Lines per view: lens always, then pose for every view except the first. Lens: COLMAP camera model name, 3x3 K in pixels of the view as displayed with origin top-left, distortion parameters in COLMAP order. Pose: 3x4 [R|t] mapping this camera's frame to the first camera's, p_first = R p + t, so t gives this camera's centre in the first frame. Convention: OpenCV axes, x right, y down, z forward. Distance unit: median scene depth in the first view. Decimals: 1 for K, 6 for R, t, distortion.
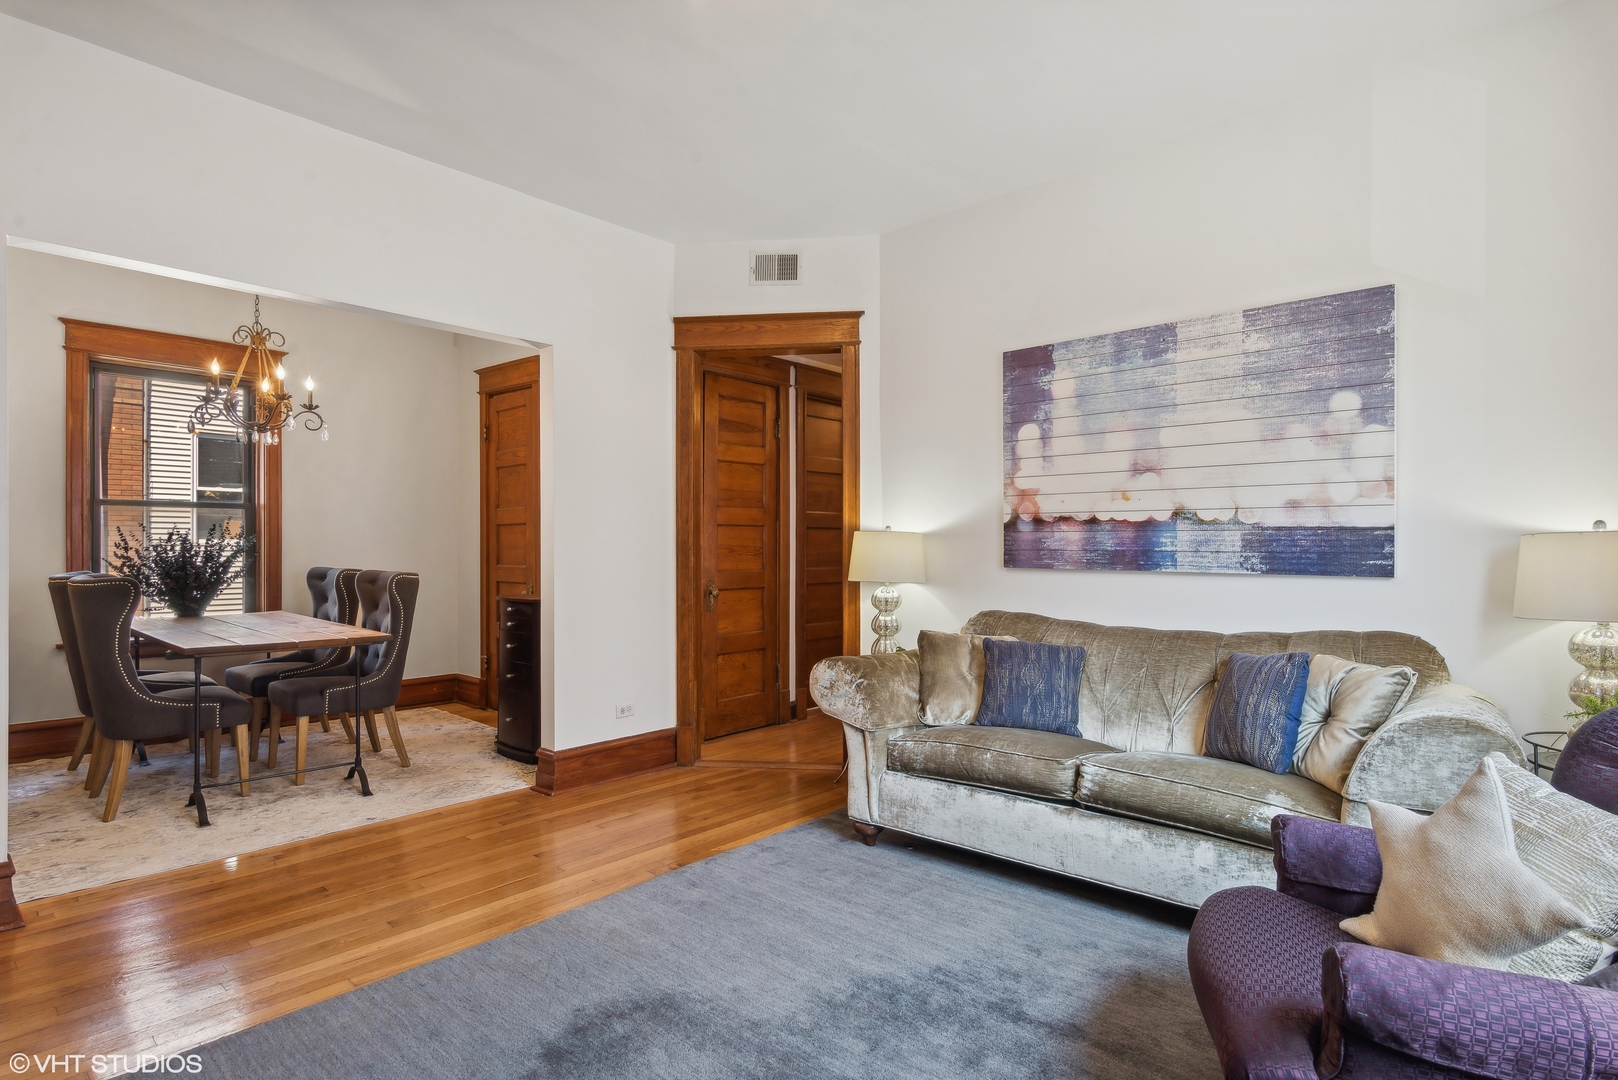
lens RADIAL K [[826.3, 0, 807.4], [0, 826.3, 545.1], [0, 0, 1]] dist [0.001370, -0.001615]
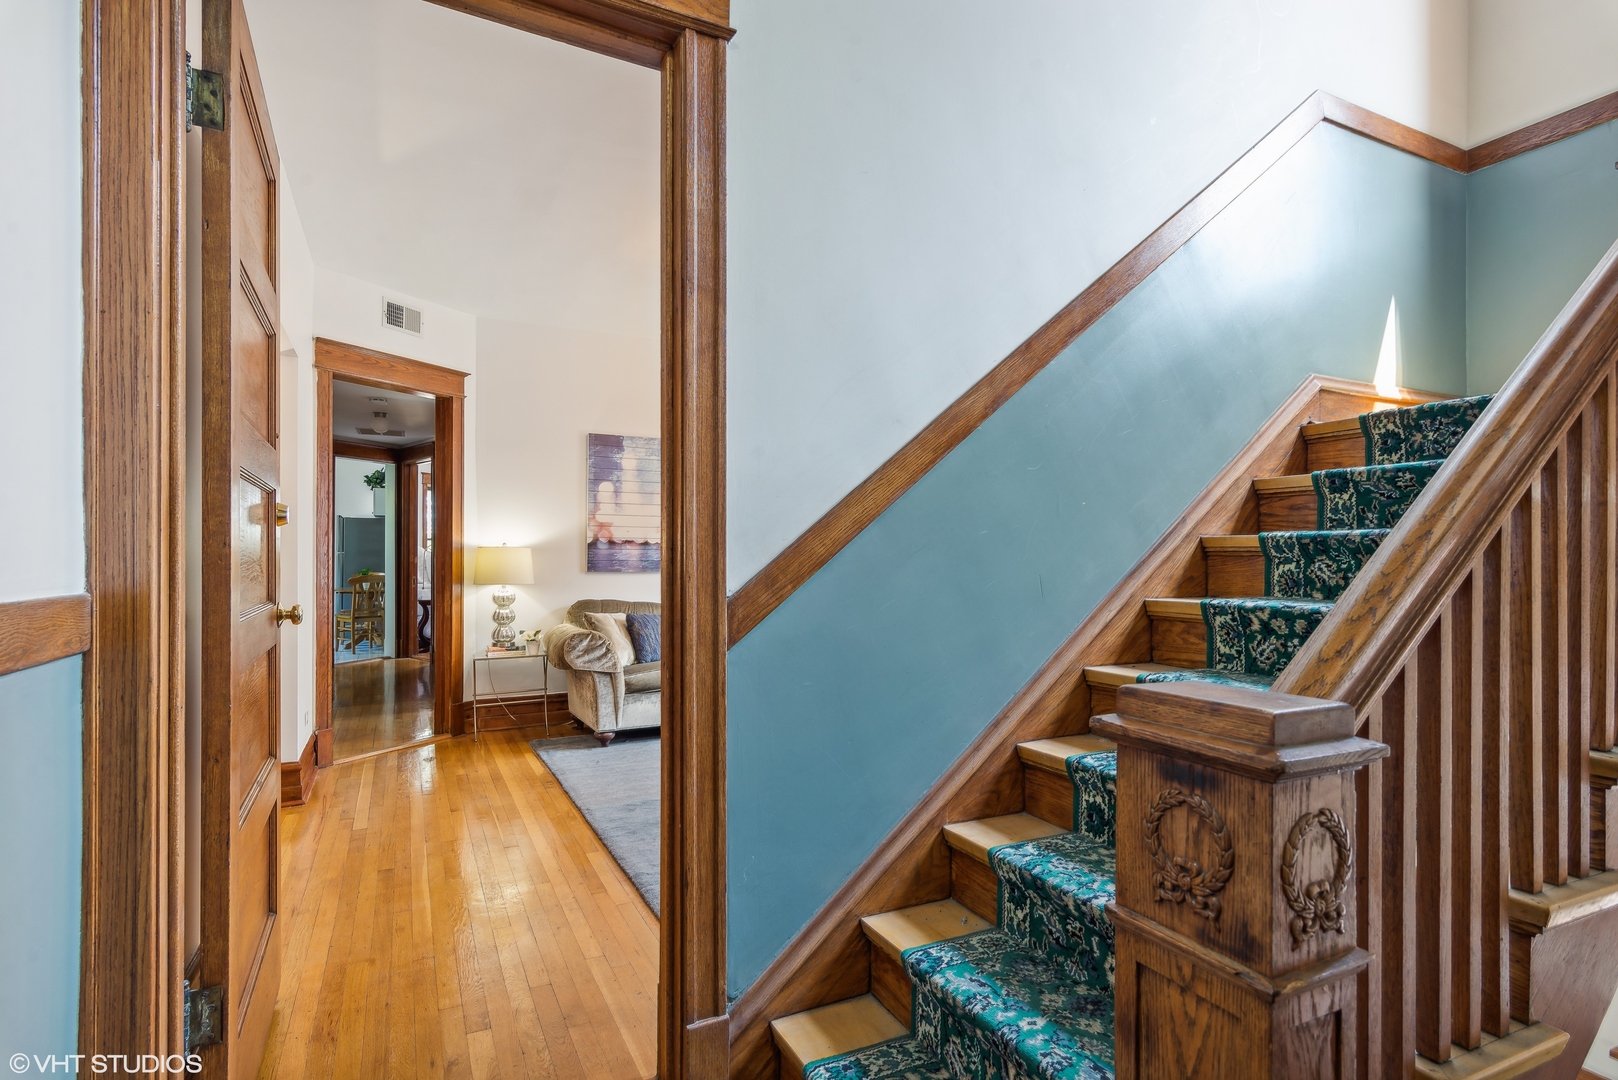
lens RADIAL K [[805.6, 0, 802.5], [0, 805.6, 553.4], [0, 0, 1]] dist [0.007705, -0.002772]
pose [[0.358830, 0.006678, 0.933379, -1.071107], [-0.003457, 0.999977, -0.005825, 0.000208], [-0.933396, -0.001136, 0.358845, 0.083452]]
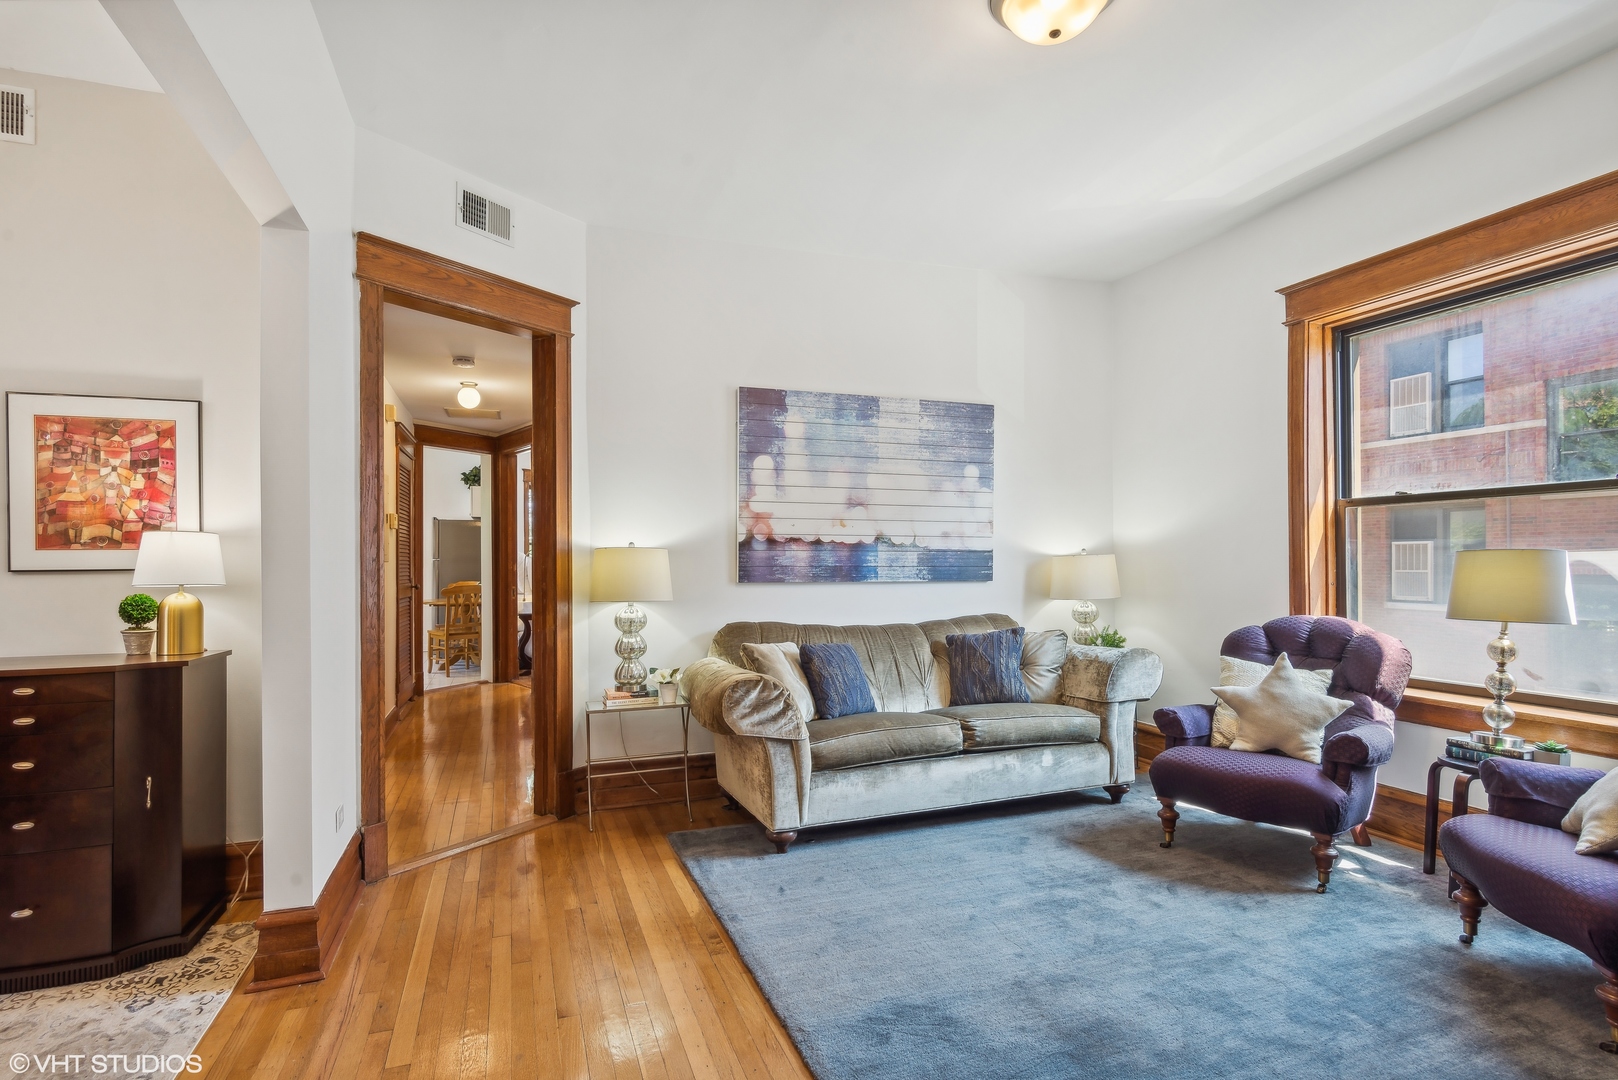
lens RADIAL K [[826.3, 0, 801.1], [0, 826.3, 557.5], [0, 0, 1]] dist [0.001370, -0.001615]
pose [[0.468471, 0.004629, 0.883467, -0.719657], [0.003366, 0.999970, -0.007024, 0.001798], [-0.883472, 0.006265, 0.468441, 0.430536]]
